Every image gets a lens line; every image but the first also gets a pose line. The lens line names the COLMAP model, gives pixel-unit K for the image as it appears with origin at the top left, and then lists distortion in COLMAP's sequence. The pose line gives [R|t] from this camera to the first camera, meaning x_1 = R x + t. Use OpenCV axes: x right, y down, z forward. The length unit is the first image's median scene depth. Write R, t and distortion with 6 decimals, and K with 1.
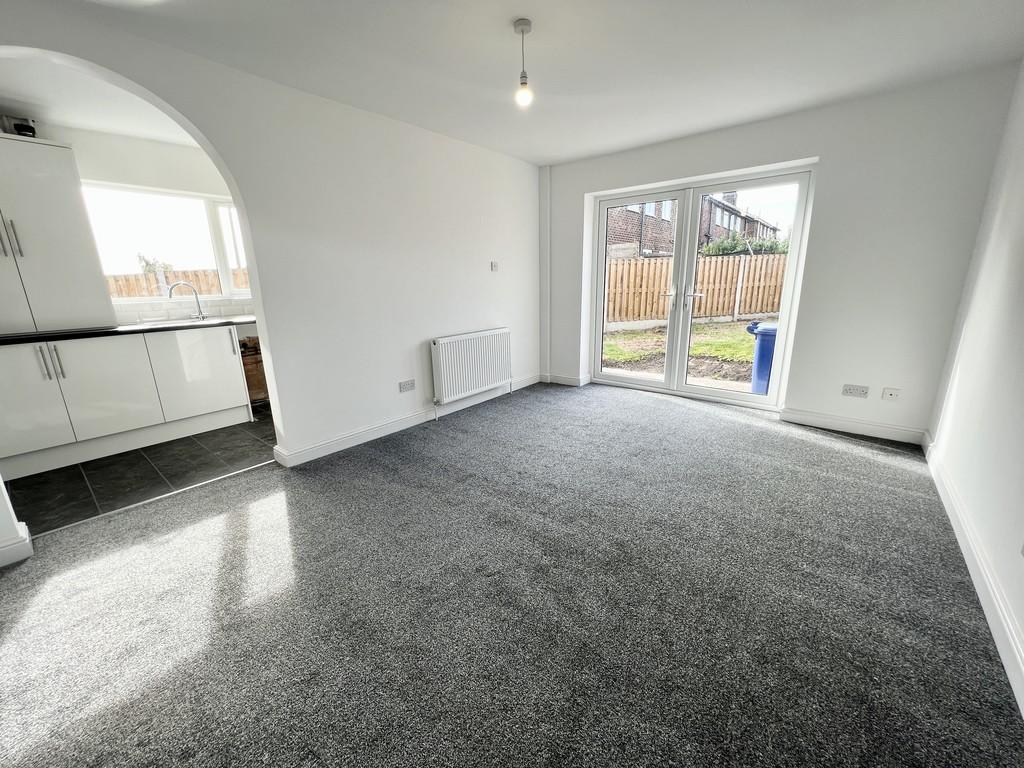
lens RADIAL K [[409.4, 0, 515.2], [0, 409.4, 382.5], [0, 0, 1]] dist [-0.017928, -0.000099]
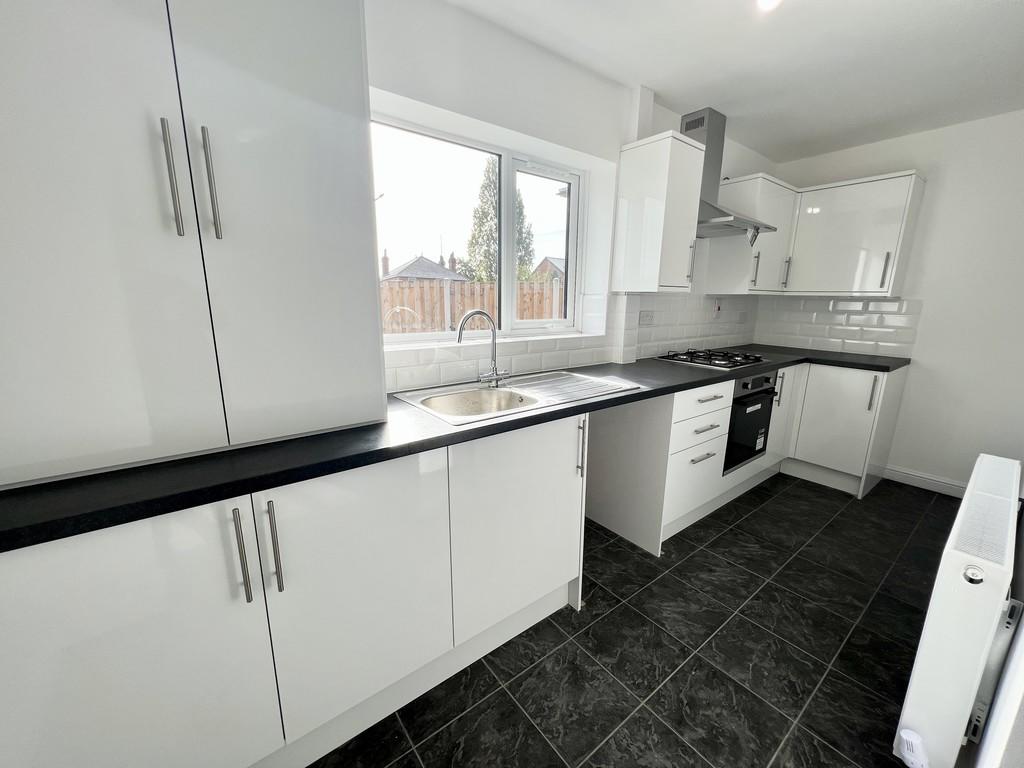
lens RADIAL K [[409.4, 0, 509.2], [0, 409.4, 384.7], [0, 0, 1]] dist [-0.017928, -0.000099]
pose [[0.970970, 0.085916, -0.223237, -0.888417], [-0.095286, 0.994951, -0.031525, -0.199973], [0.219402, 0.051881, 0.974254, 0.705170]]
